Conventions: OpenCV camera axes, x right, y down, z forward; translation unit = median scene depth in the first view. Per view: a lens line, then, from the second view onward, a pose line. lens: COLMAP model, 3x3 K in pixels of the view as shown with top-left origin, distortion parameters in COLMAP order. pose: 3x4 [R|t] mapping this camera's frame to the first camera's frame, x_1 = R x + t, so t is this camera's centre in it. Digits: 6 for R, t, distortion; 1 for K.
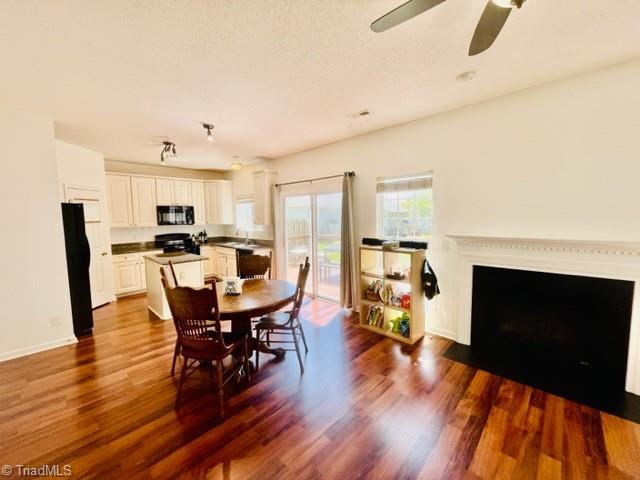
lens RADIAL K [[260.0, 0, 318.7], [0, 260.0, 237.0], [0, 0, 1]] dist [-0.001561, 0.000255]
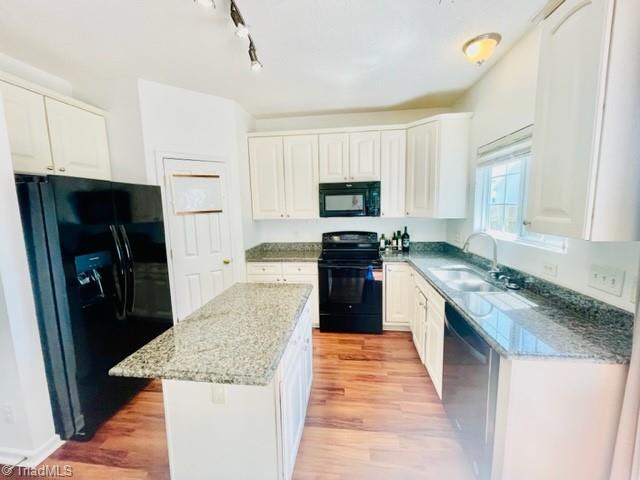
lens RADIAL K [[260.0, 0, 317.4], [0, 260.0, 237.9], [0, 0, 1]] dist [-0.001561, 0.000255]
pose [[0.592883, 0.102180, -0.798780, -0.229088], [-0.051529, 0.994698, 0.088995, -0.075056], [0.803638, -0.011603, 0.595005, 0.971707]]
